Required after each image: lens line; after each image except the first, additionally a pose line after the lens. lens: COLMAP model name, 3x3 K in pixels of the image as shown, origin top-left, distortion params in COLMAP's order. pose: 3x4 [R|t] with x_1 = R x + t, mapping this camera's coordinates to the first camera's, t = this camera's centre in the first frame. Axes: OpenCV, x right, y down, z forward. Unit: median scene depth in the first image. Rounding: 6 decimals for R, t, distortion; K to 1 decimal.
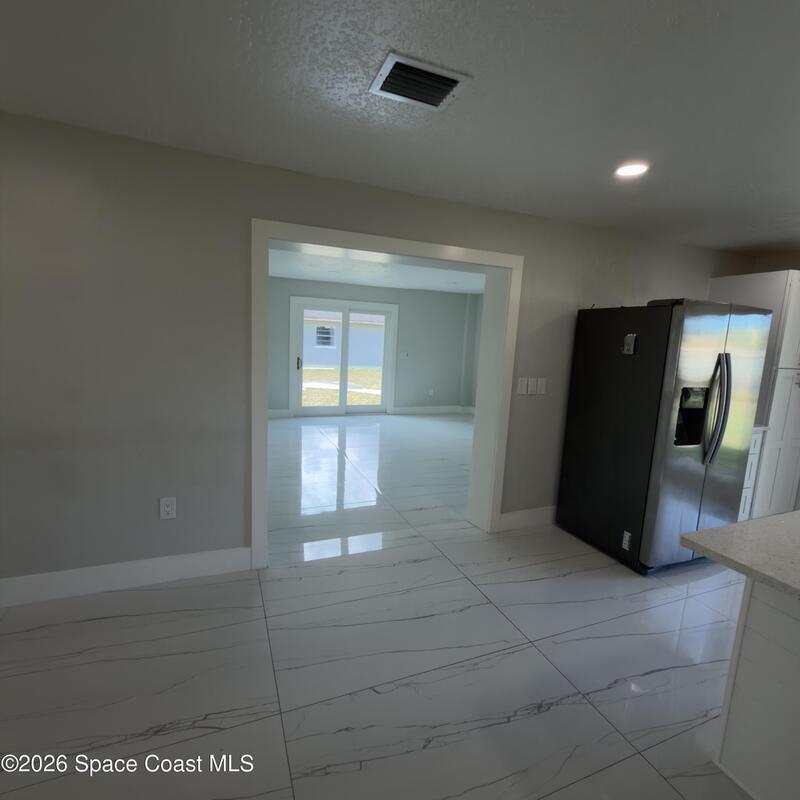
lens RADIAL K [[426.6, 0, 400.1], [0, 426.6, 397.6], [0, 0, 1]] dist [0.002748, -0.001267]
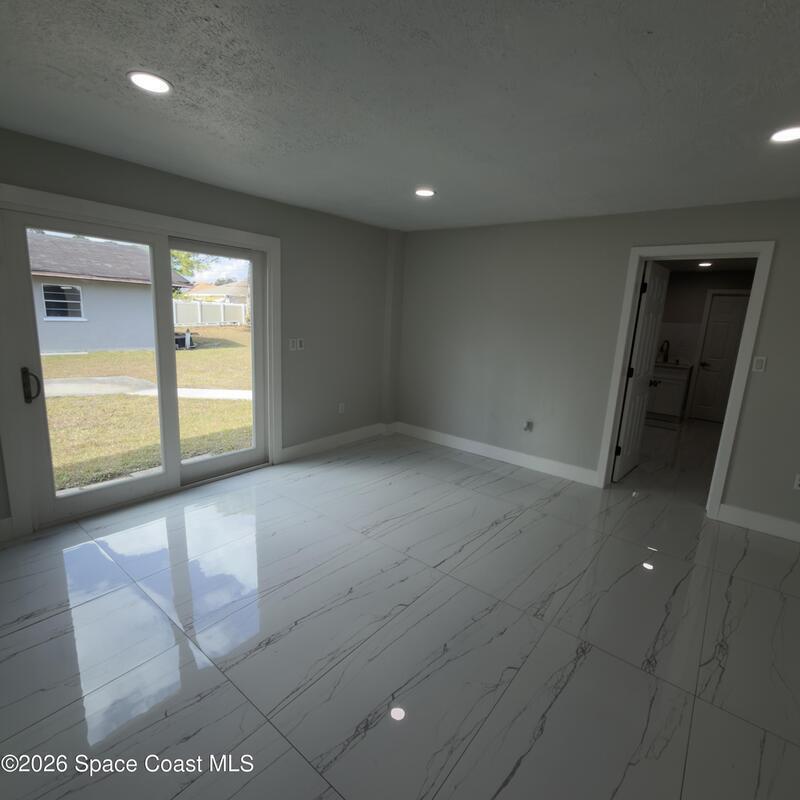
lens RADIAL K [[426.6, 0, 402.9], [0, 426.6, 398.9], [0, 0, 1]] dist [0.002748, -0.001267]
pose [[0.874817, -0.106886, 0.472516, -0.123003], [0.067543, 0.992741, 0.099516, -0.076472], [-0.479722, -0.055143, 0.875686, 0.493782]]
